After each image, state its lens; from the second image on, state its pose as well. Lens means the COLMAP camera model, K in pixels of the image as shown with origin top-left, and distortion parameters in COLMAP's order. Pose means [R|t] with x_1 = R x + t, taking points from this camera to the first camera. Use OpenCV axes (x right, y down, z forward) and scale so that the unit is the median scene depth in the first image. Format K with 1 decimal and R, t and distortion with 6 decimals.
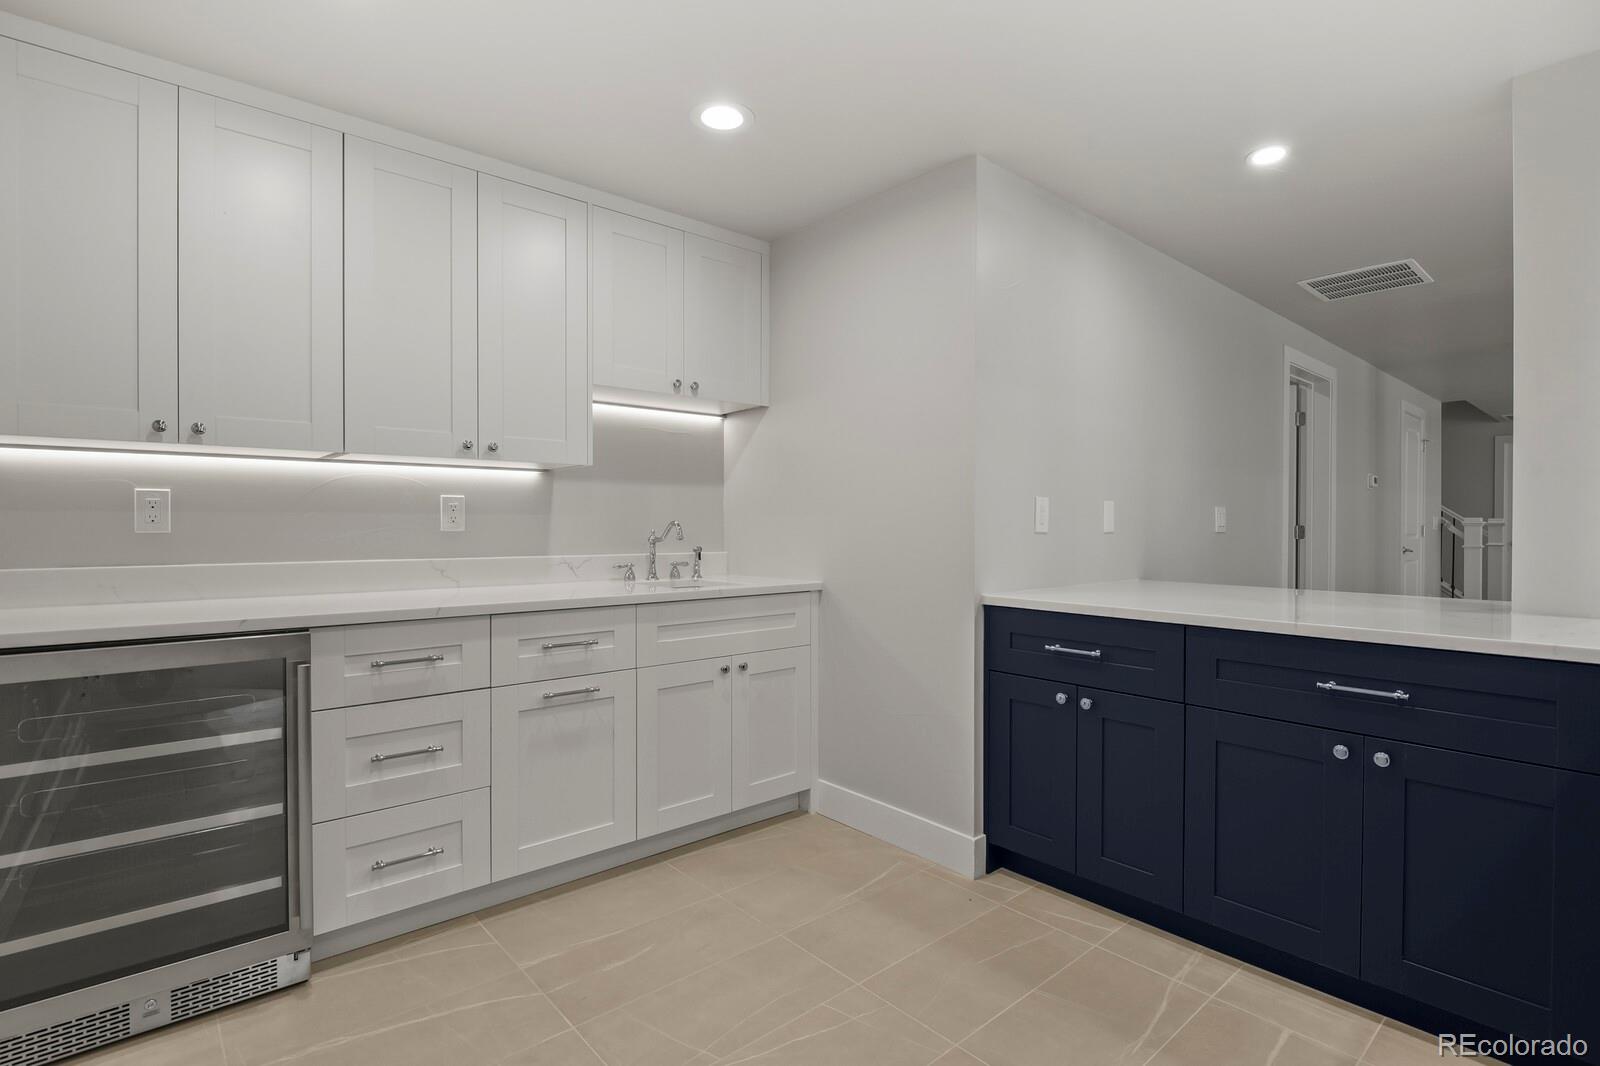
lens RADIAL K [[780.3, 0, 812.8], [0, 780.3, 526.4], [0, 0, 1]] dist [-0.001722, -0.000650]
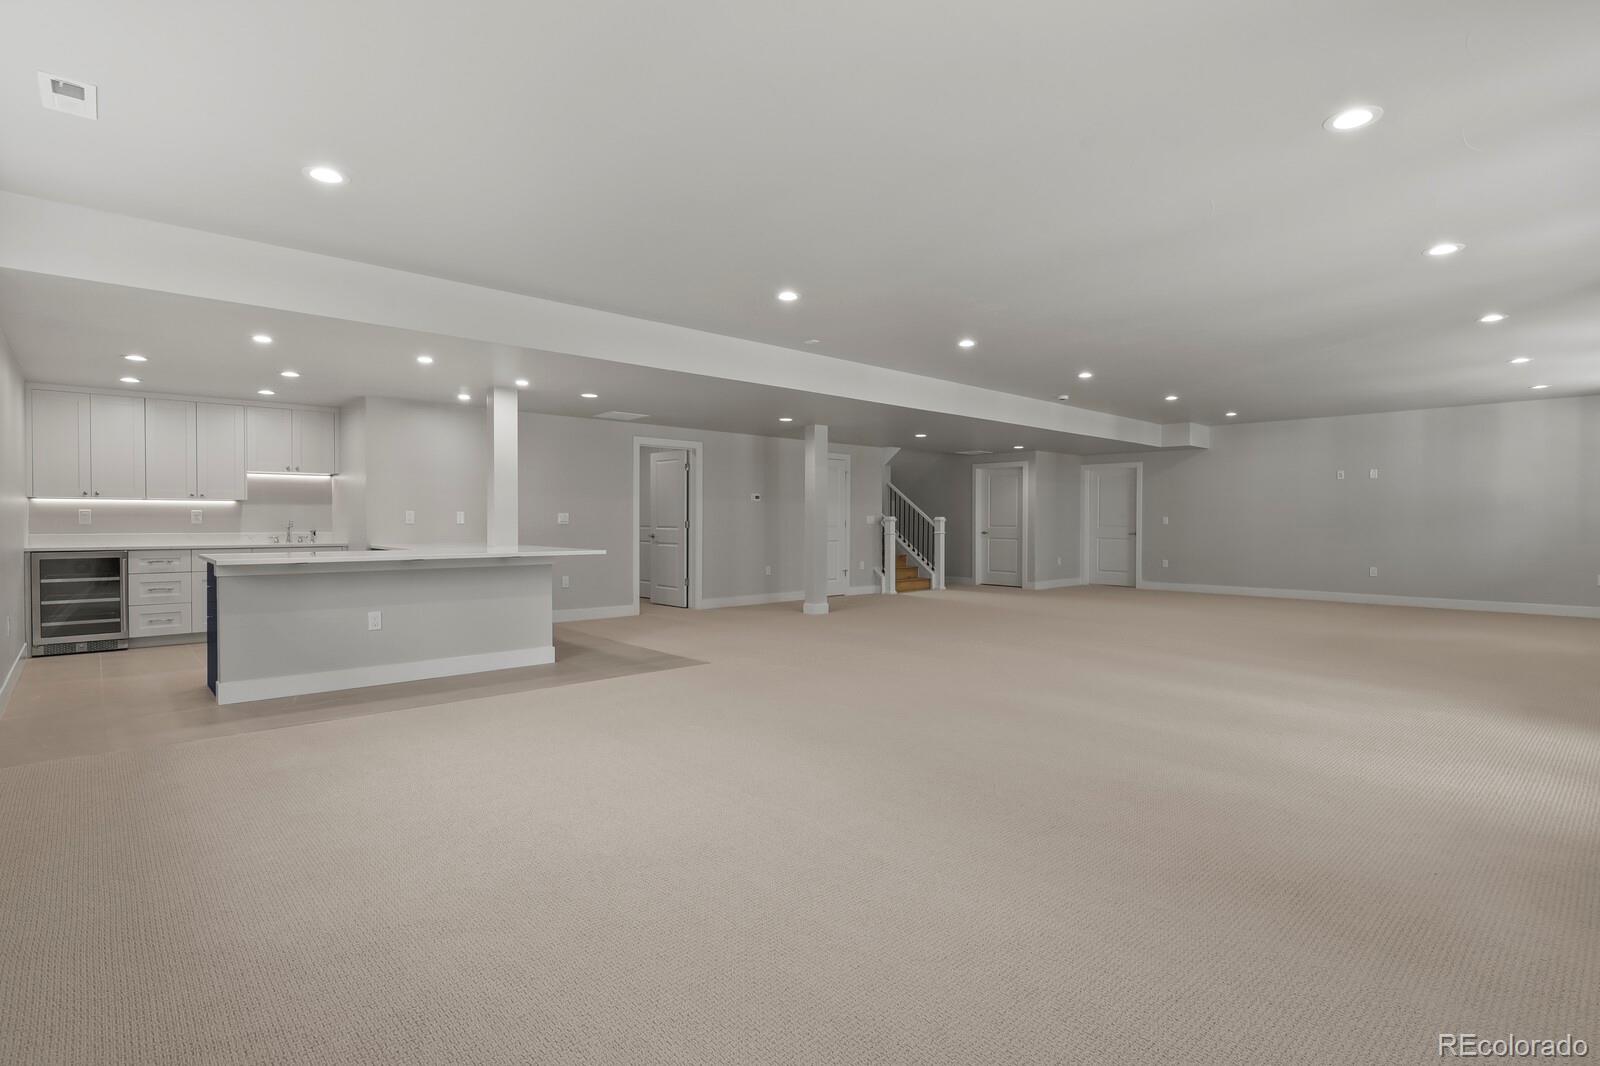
lens RADIAL K [[780.3, 0, 801.0], [0, 780.3, 526.4], [0, 0, 1]] dist [-0.001722, -0.000650]
pose [[0.999969, -0.001929, 0.007652, 1.926850], [0.001908, 0.999994, 0.002762, 0.014955], [-0.007657, -0.002747, 0.999967, -2.070754]]
